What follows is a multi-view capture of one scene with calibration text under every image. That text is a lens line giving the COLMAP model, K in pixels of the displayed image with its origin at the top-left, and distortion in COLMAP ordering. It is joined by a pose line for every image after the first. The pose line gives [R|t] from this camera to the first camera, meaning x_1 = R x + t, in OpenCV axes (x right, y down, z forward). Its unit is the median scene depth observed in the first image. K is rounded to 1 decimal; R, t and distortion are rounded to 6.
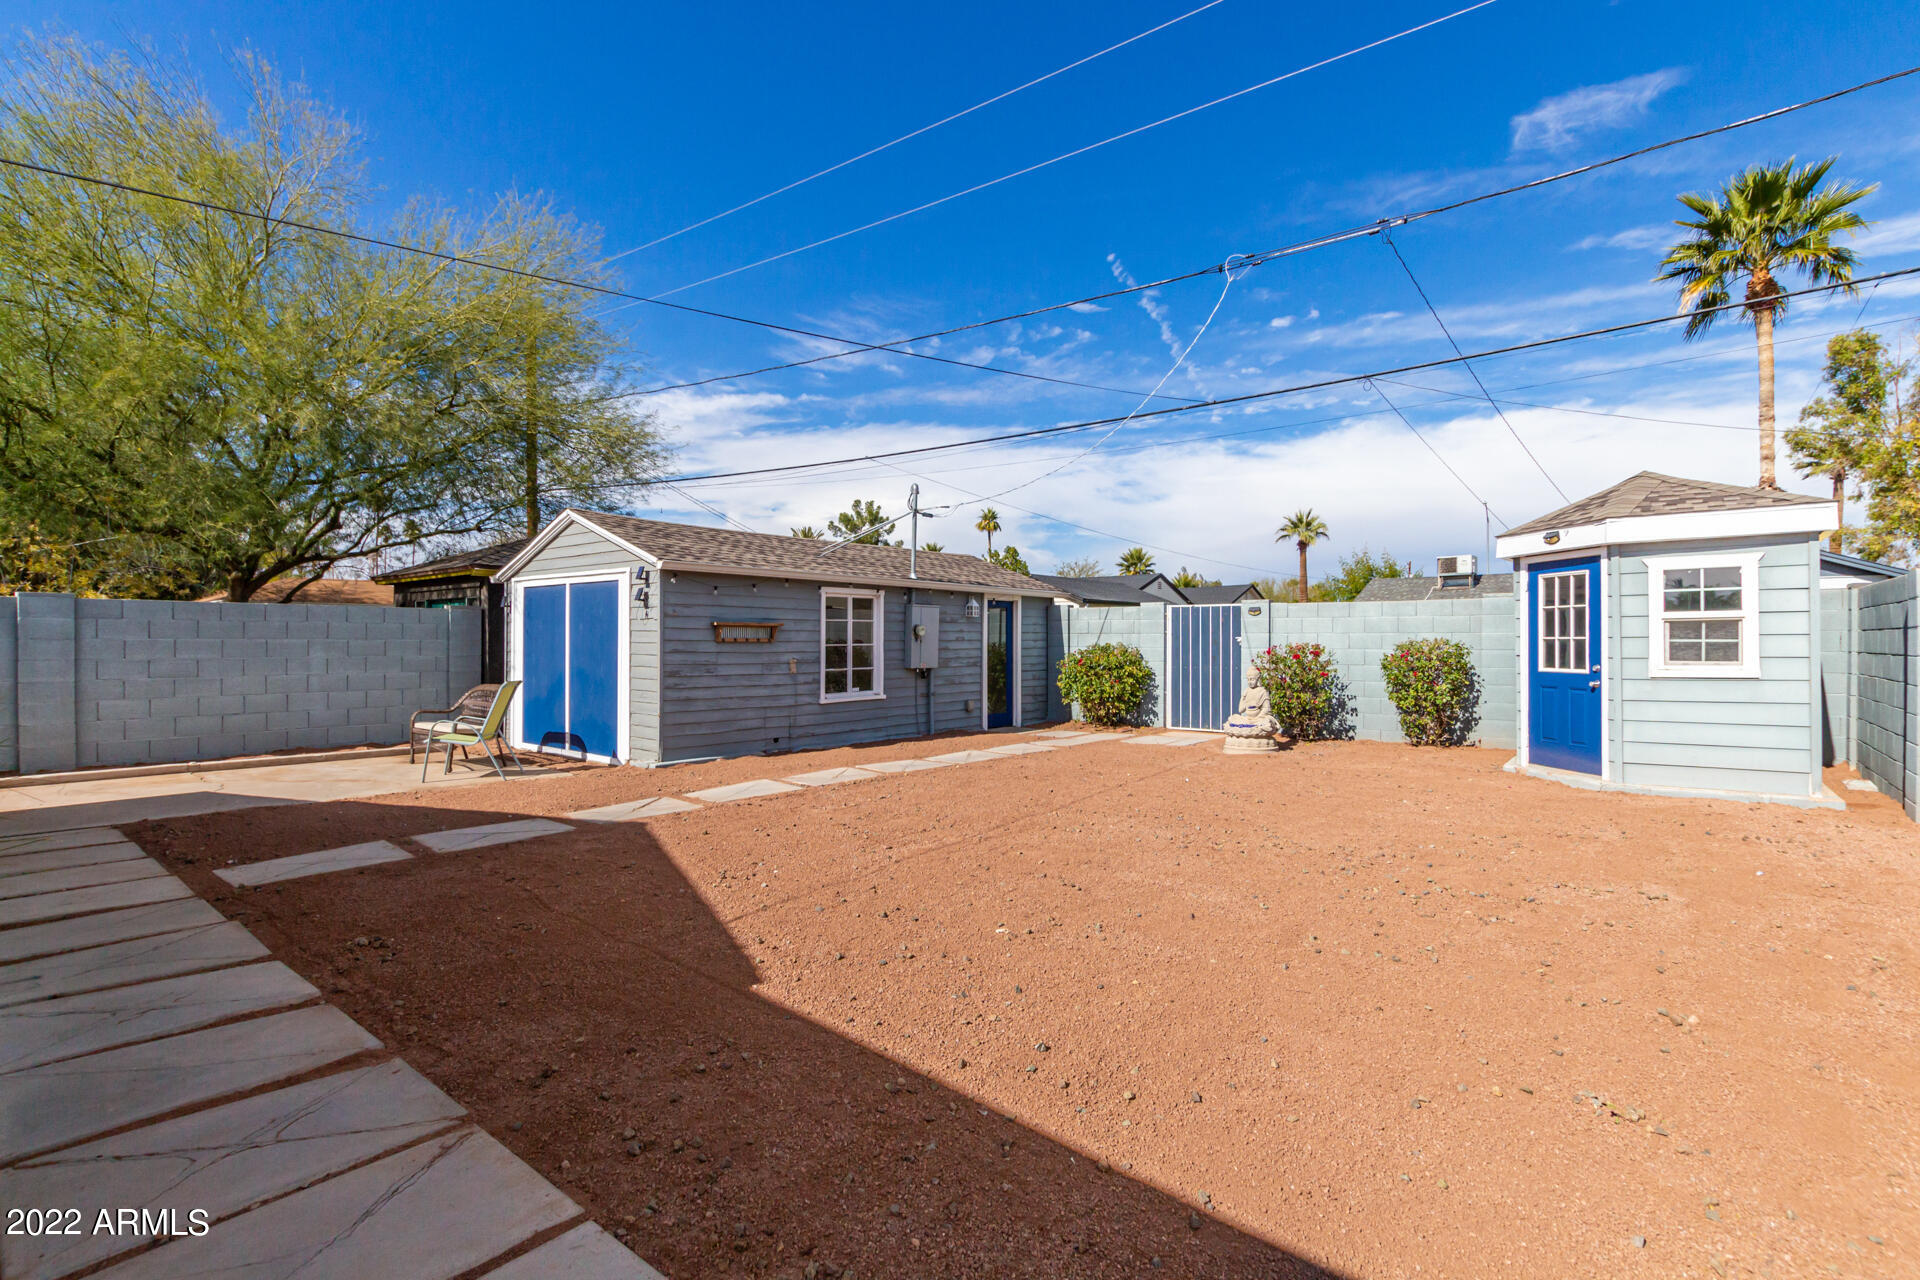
lens RADIAL K [[918.2, 0, 911.3], [0, 918.2, 646.4], [0, 0, 1]] dist [0.000317, 0.000064]
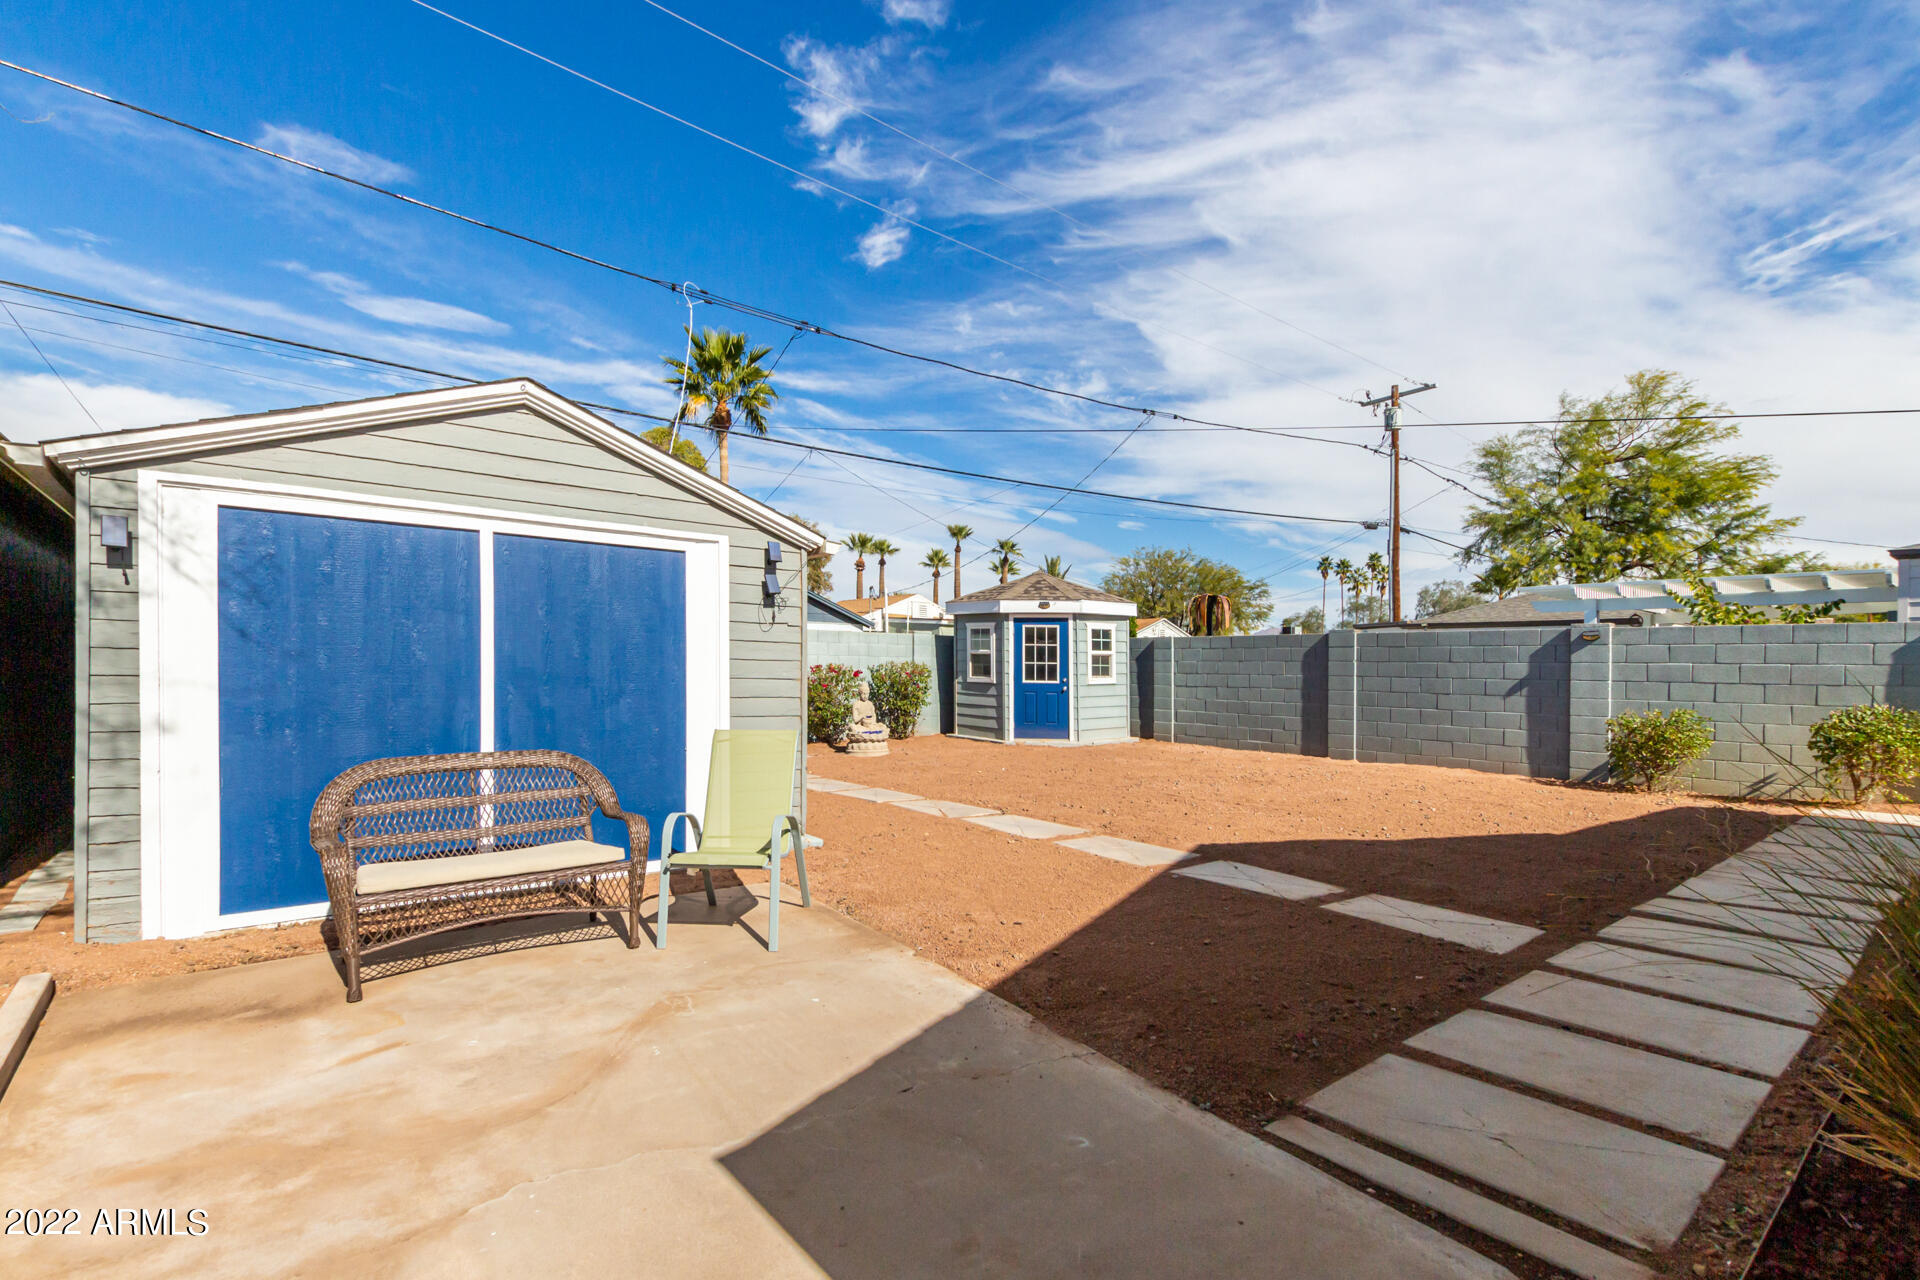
lens RADIAL K [[900.1, 0, 954.0], [0, 900.1, 644.1], [0, 0, 1]] dist [0.003493, -0.001208]
pose [[0.195433, 0.027523, 0.980331, -1.036798], [-0.010516, 0.999607, -0.025968, 0.001383], [-0.980661, -0.005234, 0.195645, 0.867597]]
